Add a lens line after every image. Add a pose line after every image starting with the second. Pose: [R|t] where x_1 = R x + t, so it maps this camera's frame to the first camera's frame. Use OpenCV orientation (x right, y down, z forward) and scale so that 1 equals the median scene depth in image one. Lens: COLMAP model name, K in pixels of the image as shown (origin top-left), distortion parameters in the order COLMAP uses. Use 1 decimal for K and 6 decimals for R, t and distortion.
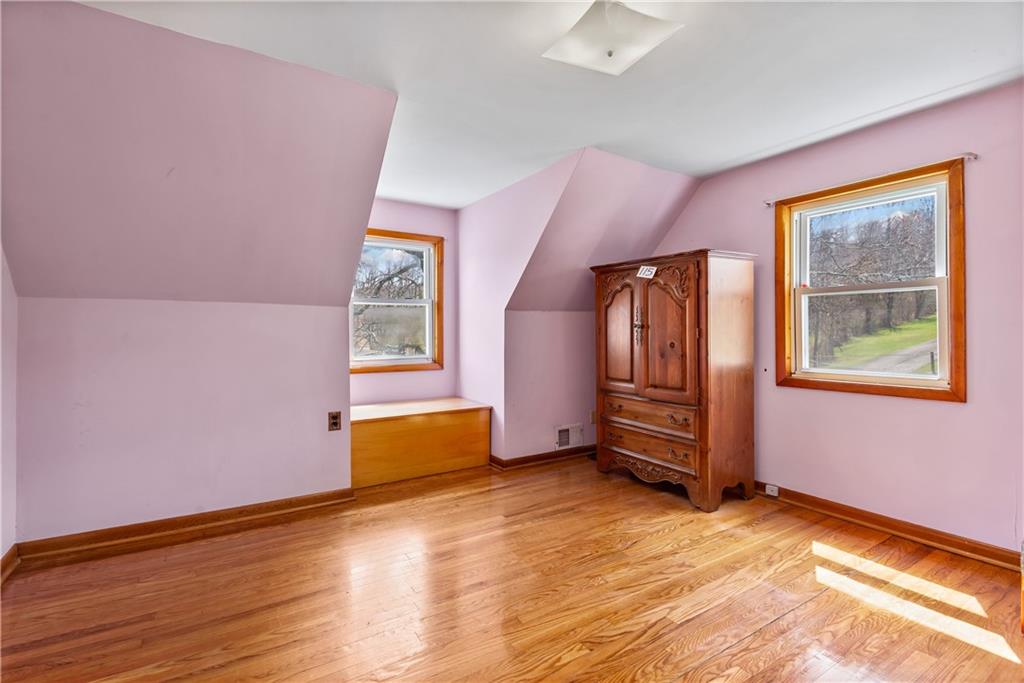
lens RADIAL K [[476.0, 0, 511.3], [0, 476.0, 338.1], [0, 0, 1]] dist [0.004496, -0.001556]
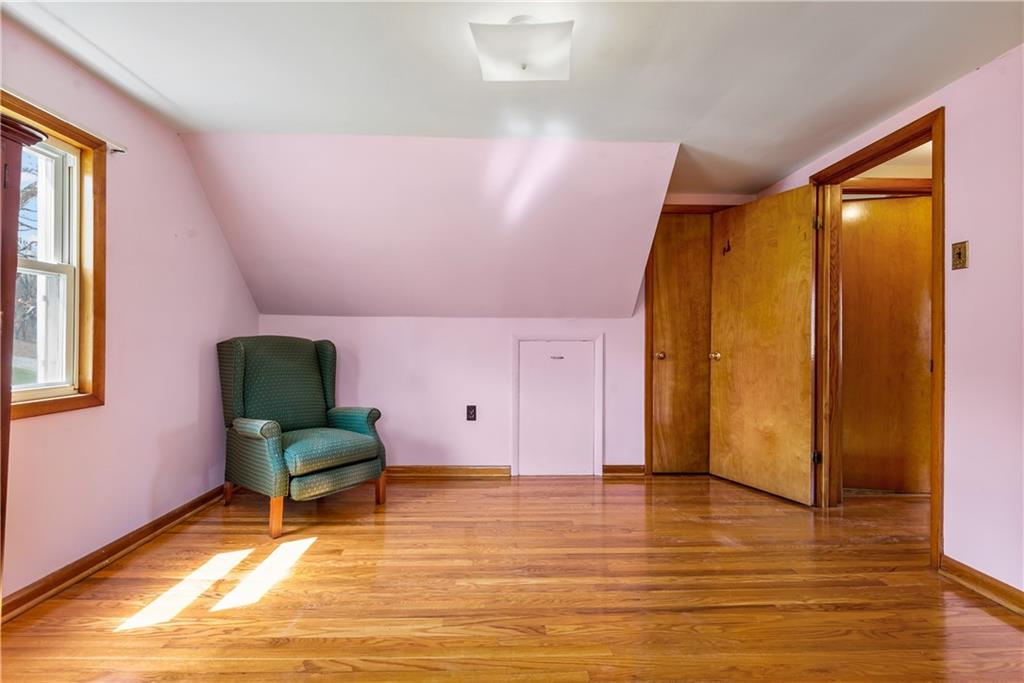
lens RADIAL K [[476.0, 0, 509.0], [0, 476.0, 342.0], [0, 0, 1]] dist [0.004496, -0.001556]
pose [[-0.860132, -0.004228, 0.510054, -0.246913], [-0.004990, 0.999988, -0.000126, 0.006990], [-0.510047, -0.002653, -0.860142, 1.544255]]
